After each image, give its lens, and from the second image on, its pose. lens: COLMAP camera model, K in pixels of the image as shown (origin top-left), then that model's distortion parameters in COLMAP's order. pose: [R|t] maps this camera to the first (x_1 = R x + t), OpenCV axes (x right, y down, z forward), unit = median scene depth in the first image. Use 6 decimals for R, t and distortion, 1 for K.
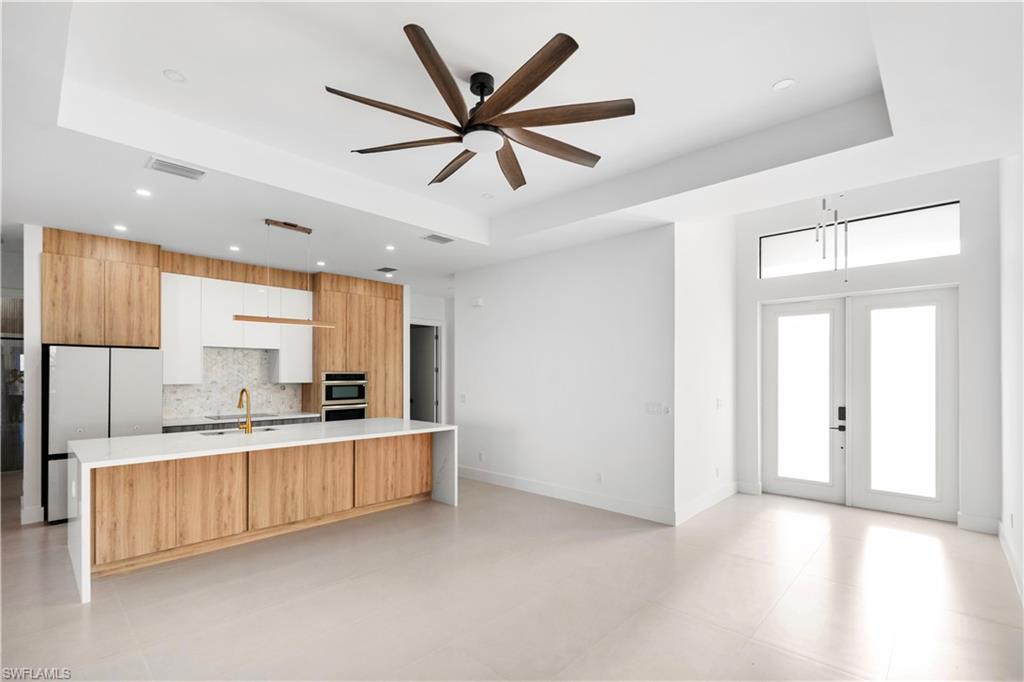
lens RADIAL K [[464.9, 0, 510.6], [0, 464.9, 370.8], [0, 0, 1]] dist [-0.001321, -0.000354]
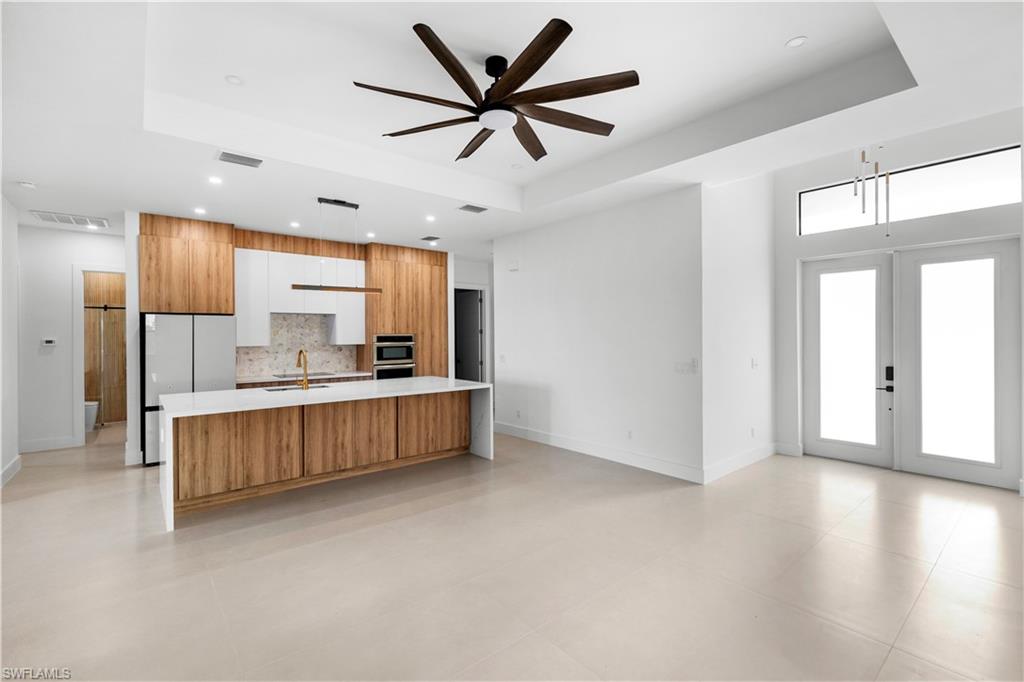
lens RADIAL K [[455.1, 0, 508.8], [0, 455.1, 333.2], [0, 0, 1]] dist [-0.000668, 0.000031]
pose [[0.992579, -0.008206, -0.121327, 0.049526], [0.008517, 0.999962, 0.002046, 0.000315], [0.121306, -0.003064, 0.992610, -0.025725]]
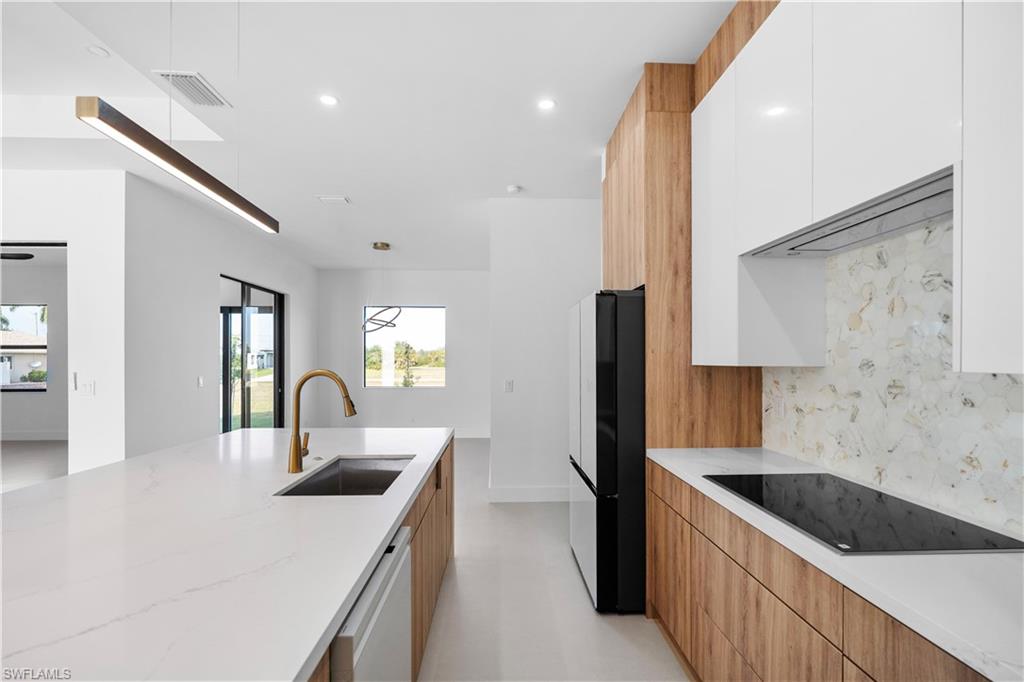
lens RADIAL K [[457.5, 0, 513.0], [0, 457.5, 357.3], [0, 0, 1]] dist [-0.001522, 0.000004]
pose [[-0.696736, -0.003277, -0.717320, -0.345044], [0.003963, 0.999957, -0.008418, 0.026395], [0.717316, -0.008707, -0.696693, 1.251790]]
